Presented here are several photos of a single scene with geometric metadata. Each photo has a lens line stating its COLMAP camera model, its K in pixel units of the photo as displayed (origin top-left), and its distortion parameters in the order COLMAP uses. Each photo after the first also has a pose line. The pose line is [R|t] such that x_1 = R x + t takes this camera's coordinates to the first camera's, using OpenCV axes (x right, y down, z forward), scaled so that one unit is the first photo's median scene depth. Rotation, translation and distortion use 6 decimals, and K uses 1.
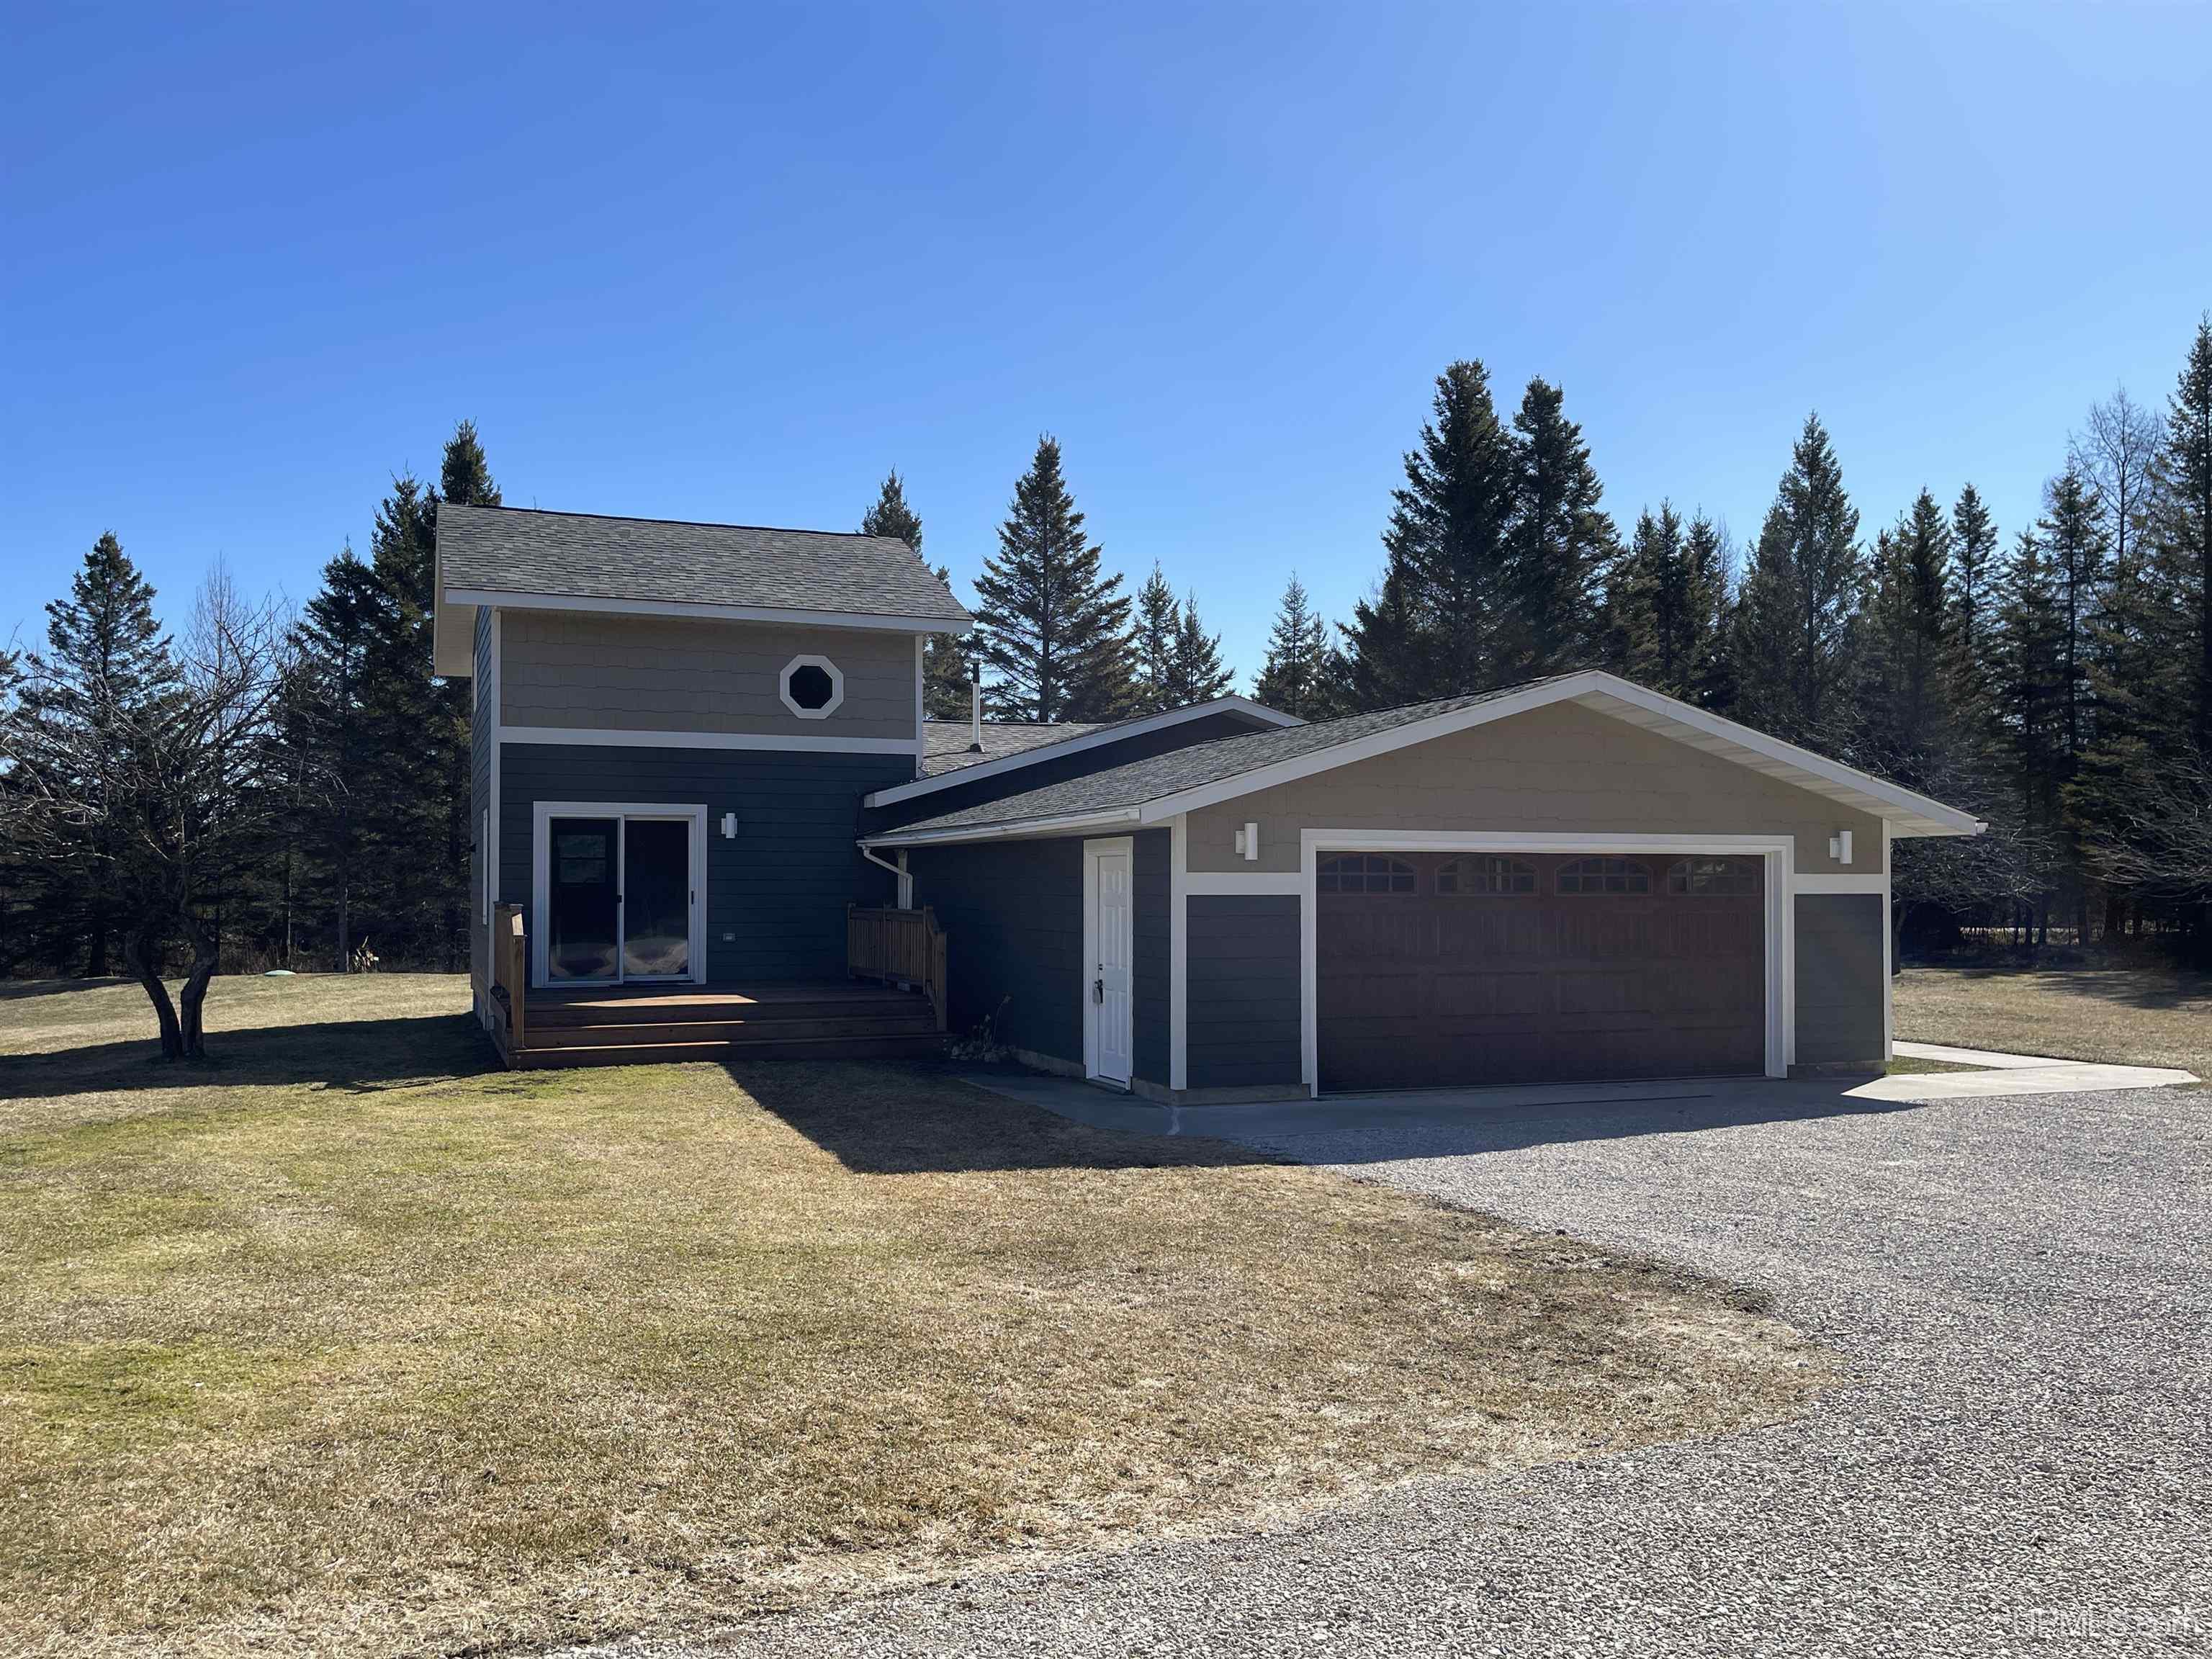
lens RADIAL K [[1740.7, 0, 1106.2], [0, 1740.7, 867.7], [0, 0, 1]] dist [0.053989, -0.001796]
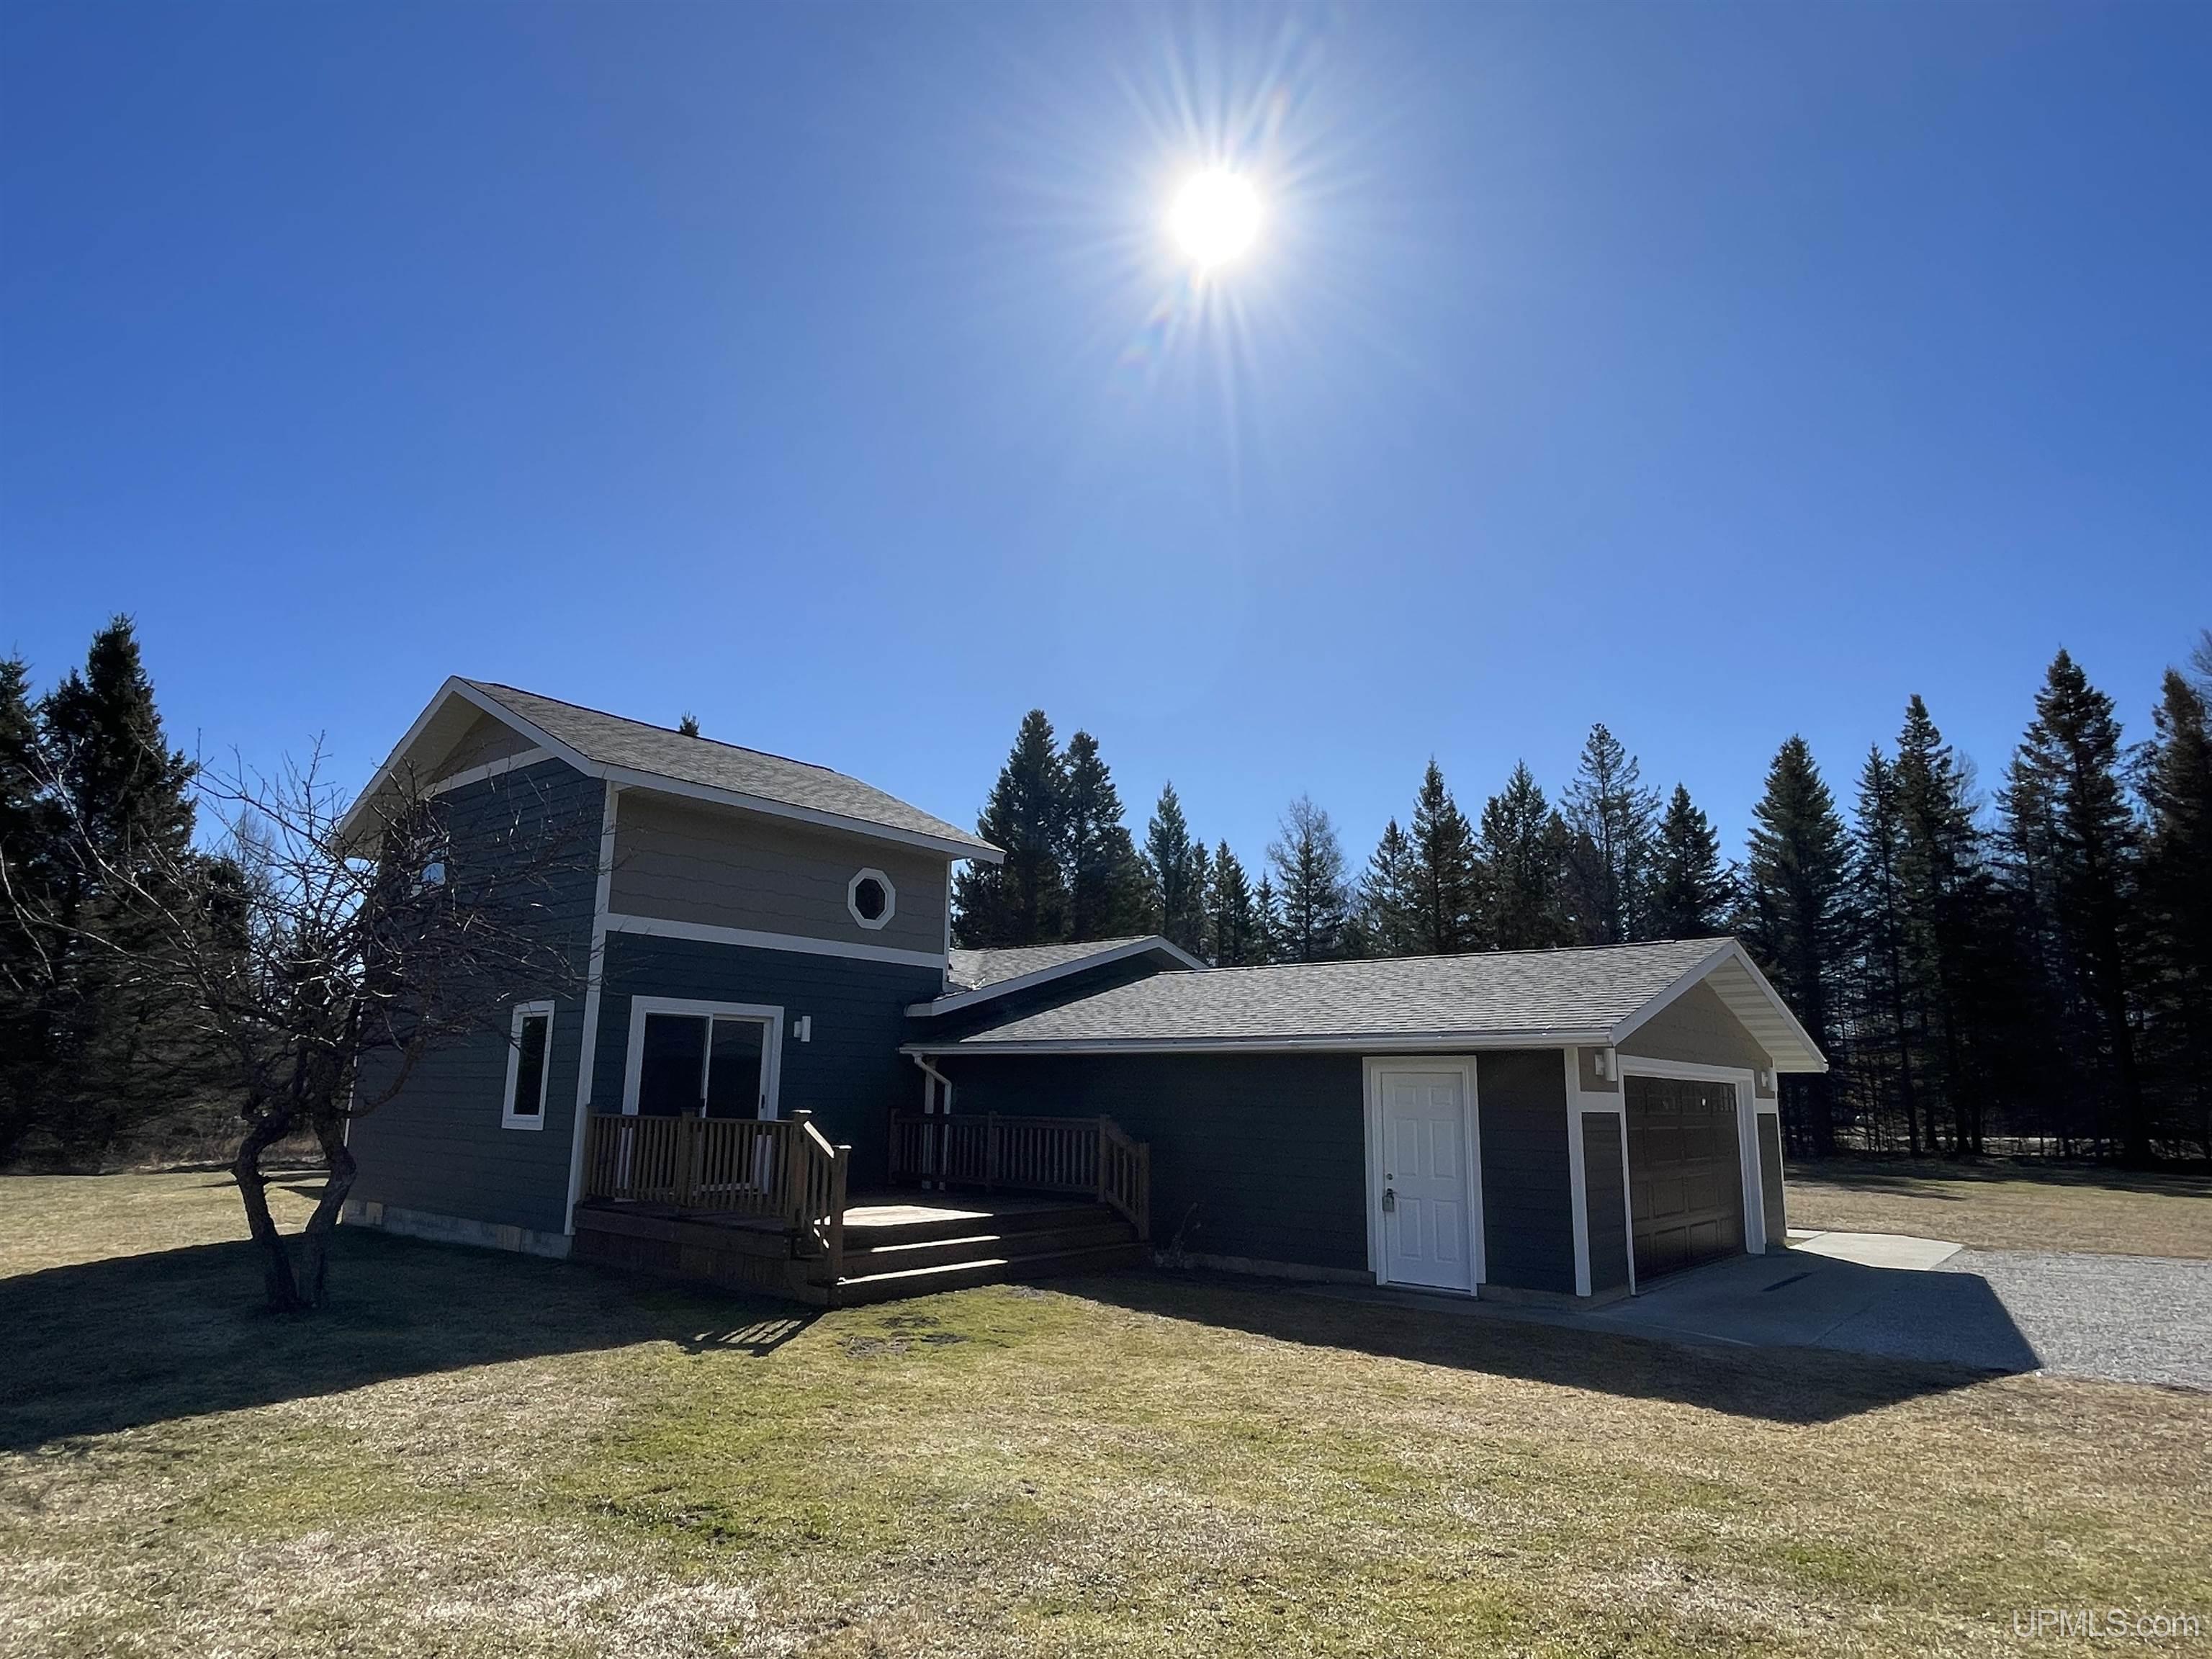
lens RADIAL K [[1237.1, 0, 1106.0], [0, 1237.1, 829.5], [0, 0, 1]] dist [0.001573, -0.000052]
pose [[0.879244, 0.113551, 0.462641, -0.404832], [-0.020786, 0.979396, -0.200879, 0.002872], [-0.475919, 0.167005, 0.863488, 0.283412]]
